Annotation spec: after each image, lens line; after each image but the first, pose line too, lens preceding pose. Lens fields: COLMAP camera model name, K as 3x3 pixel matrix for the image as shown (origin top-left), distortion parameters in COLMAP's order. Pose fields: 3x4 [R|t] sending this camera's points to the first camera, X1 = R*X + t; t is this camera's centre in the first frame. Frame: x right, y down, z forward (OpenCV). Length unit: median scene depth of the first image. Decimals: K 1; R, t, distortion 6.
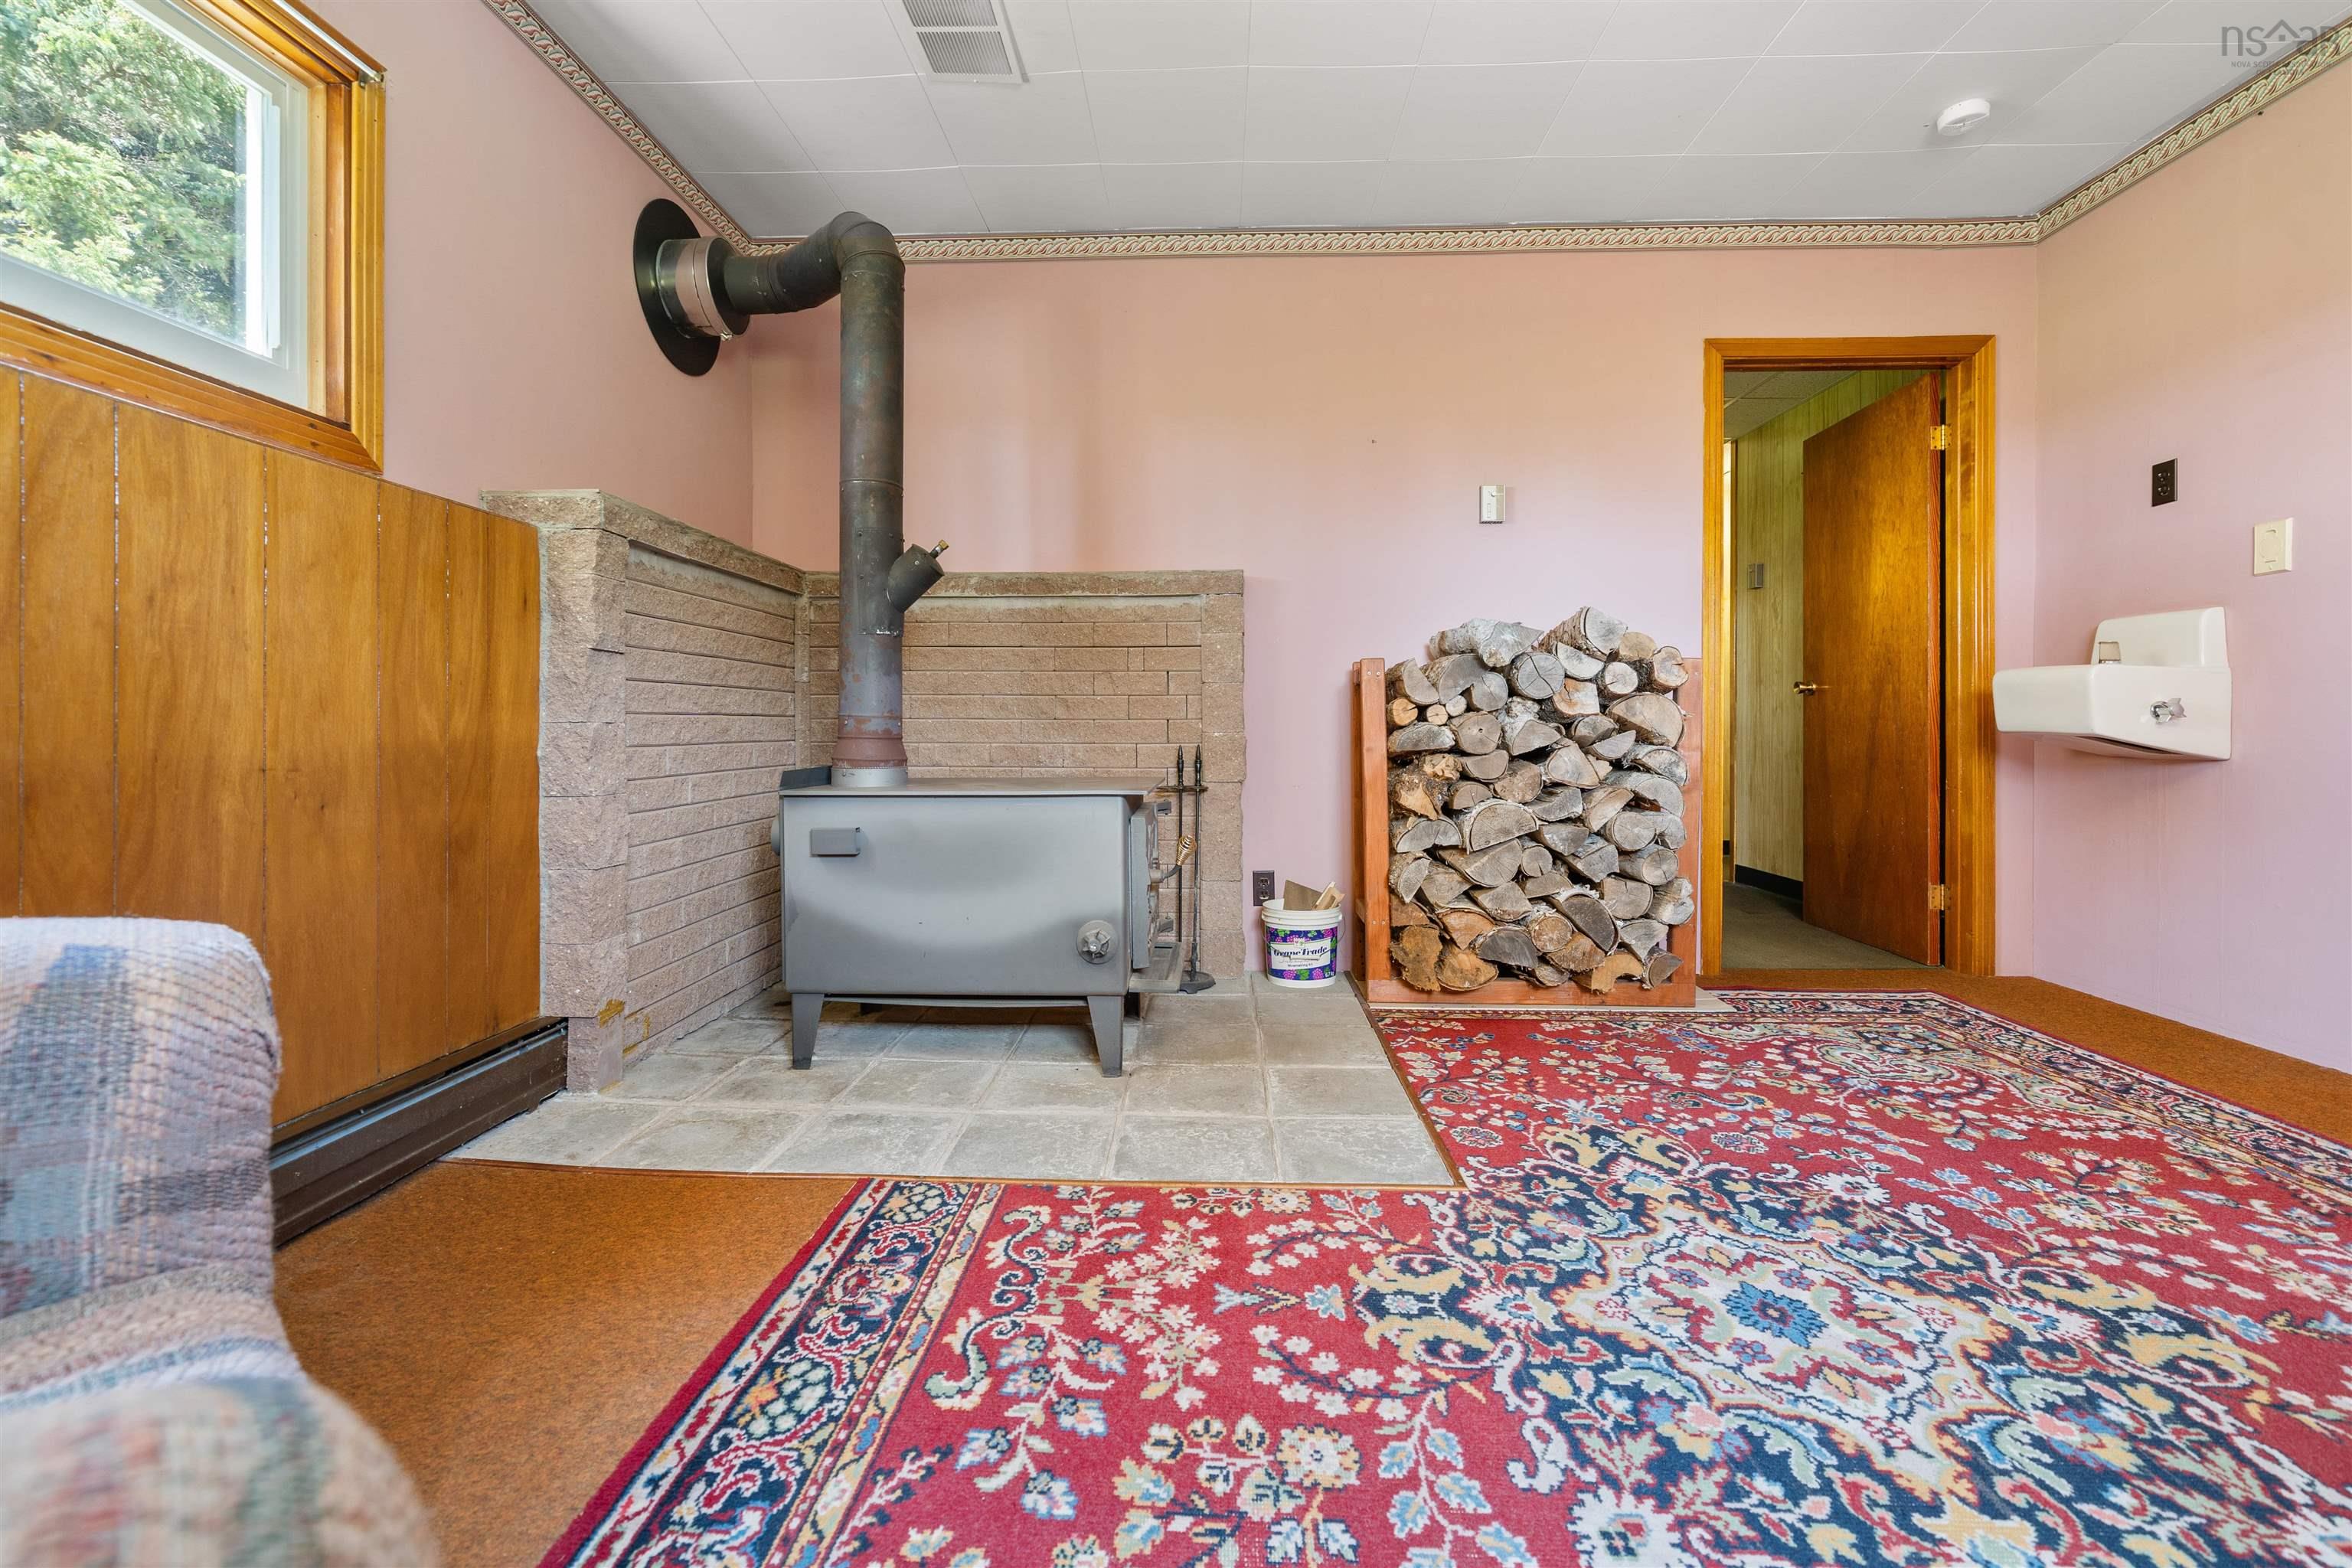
lens RADIAL K [[1022.1, 0, 1160.1], [0, 1022.1, 730.8], [0, 0, 1]] dist [-0.000168, -0.000926]
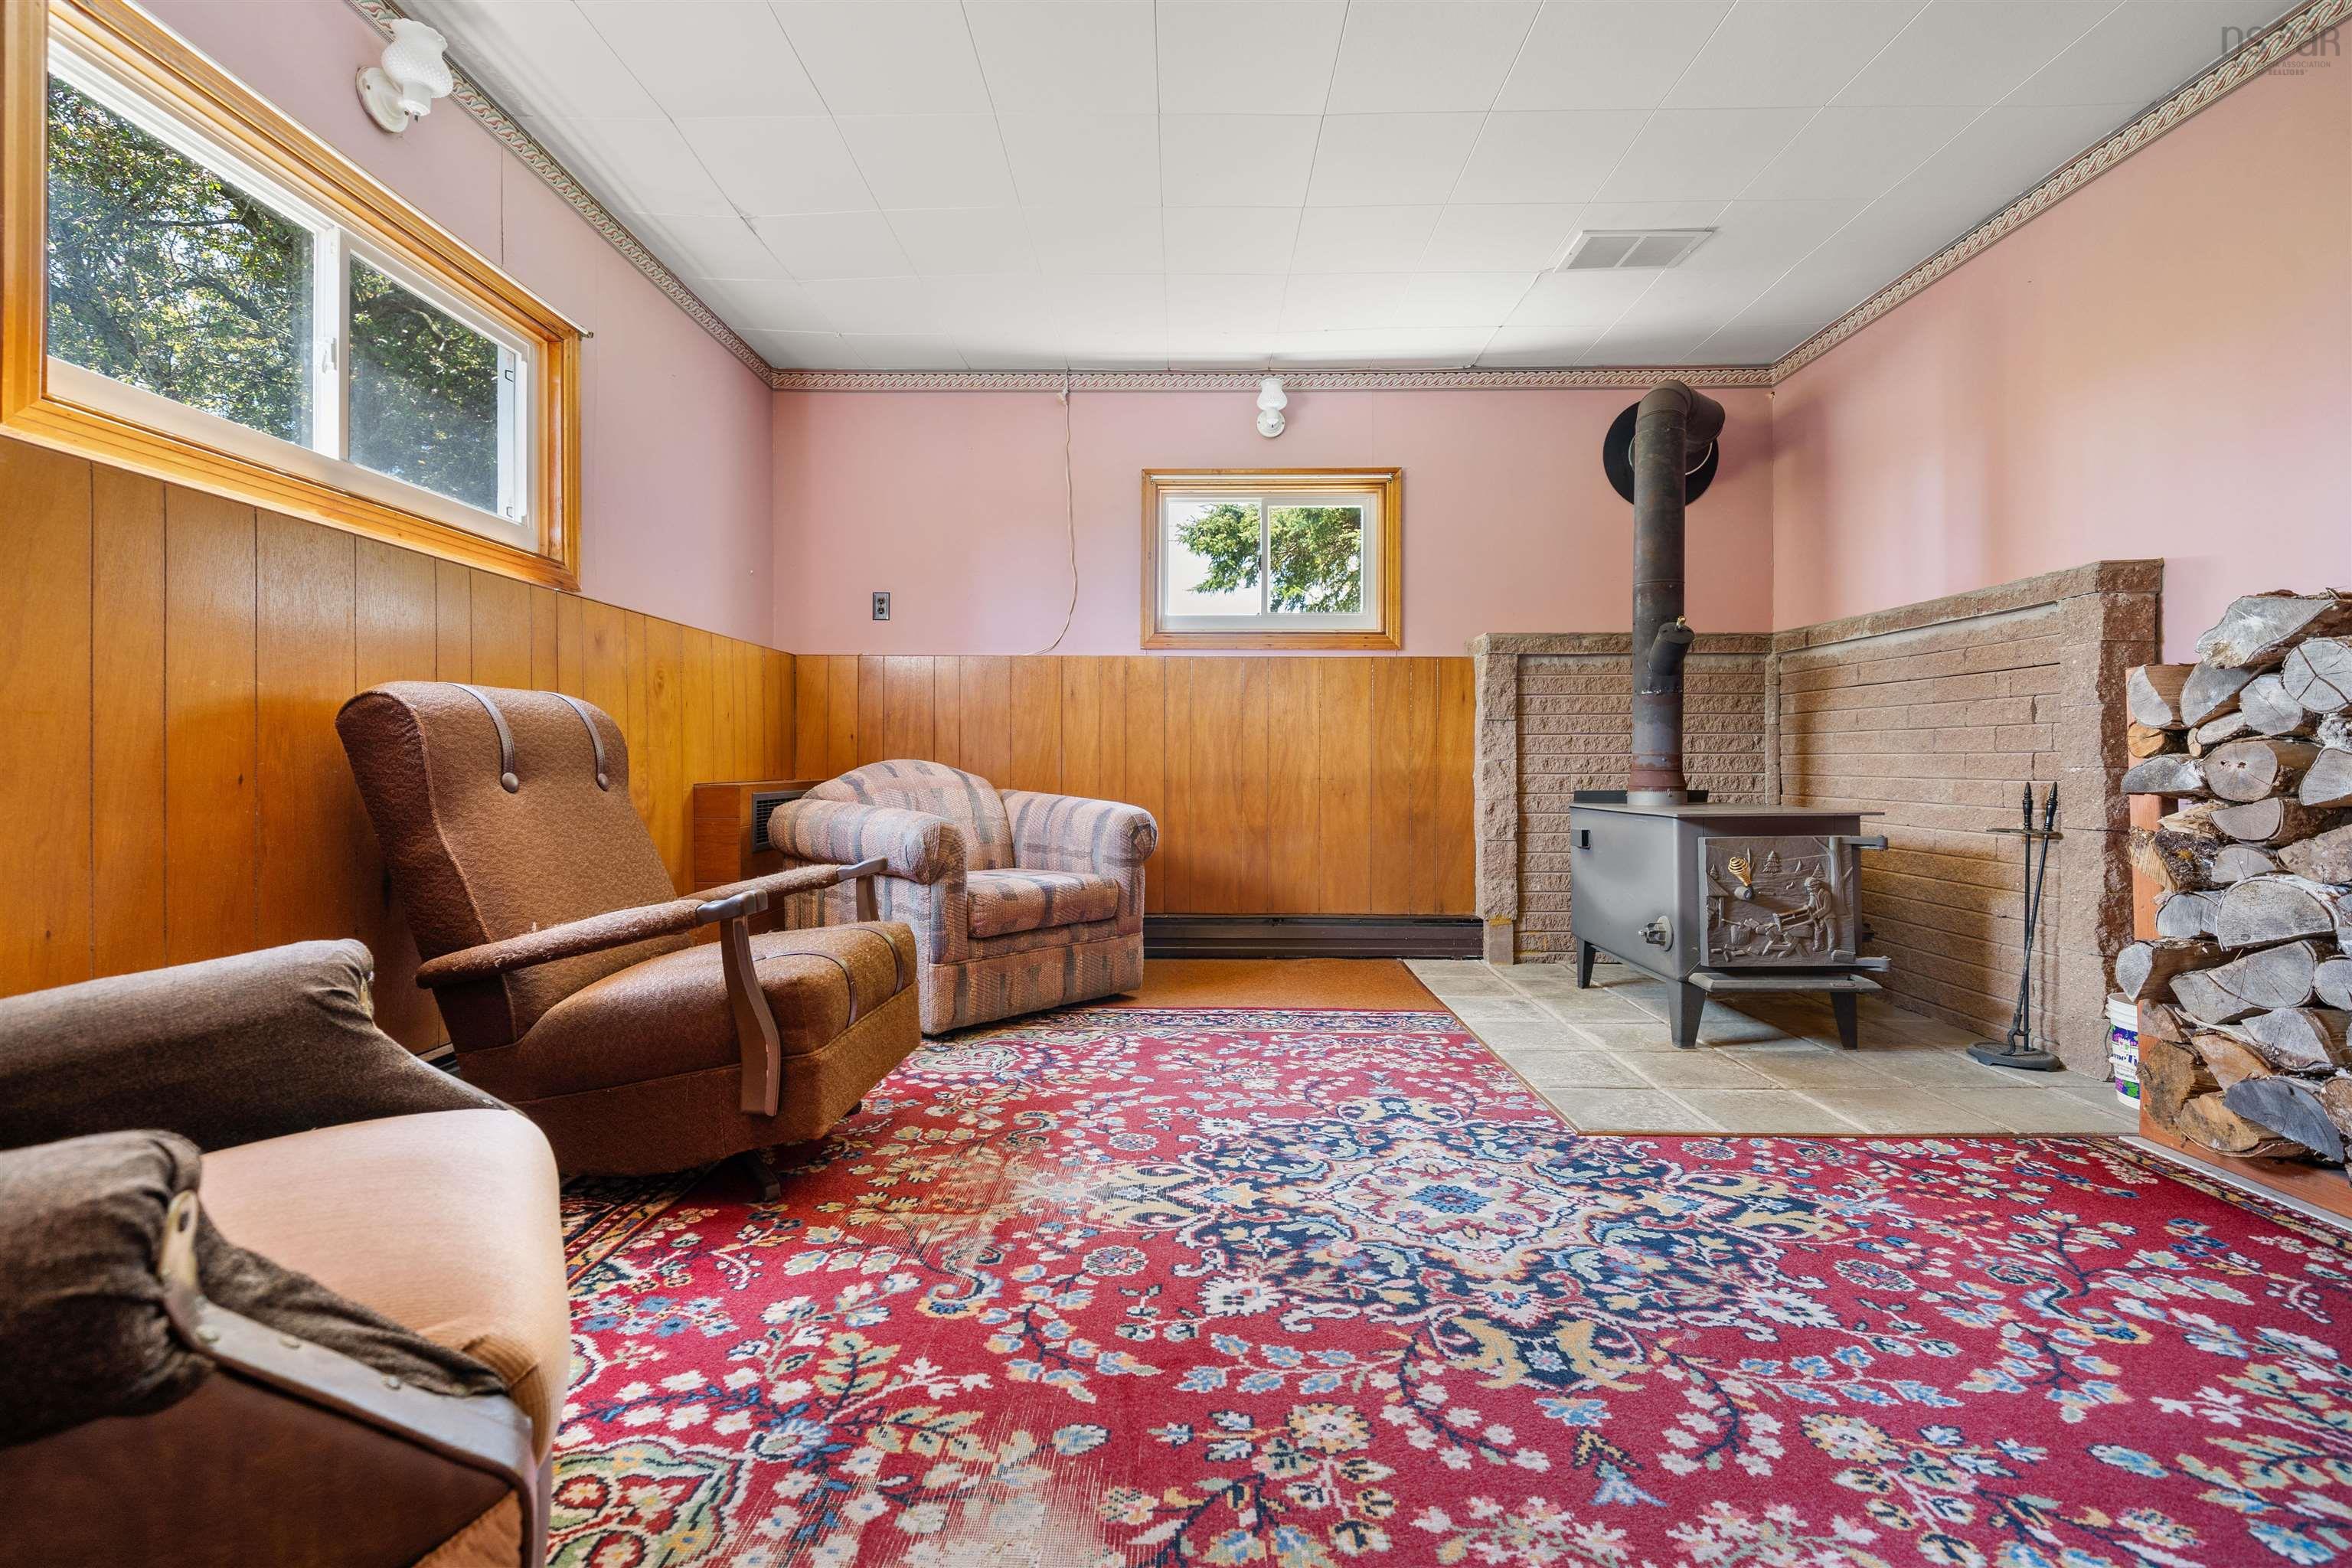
lens RADIAL K [[1022.1, 0, 1165.5], [0, 1022.1, 771.1], [0, 0, 1]] dist [-0.000168, -0.000926]
pose [[0.014639, 0.008705, -0.999855, 1.555912], [-0.000693, 0.999962, 0.008696, -0.004418], [0.999893, 0.000566, 0.014645, 0.485237]]
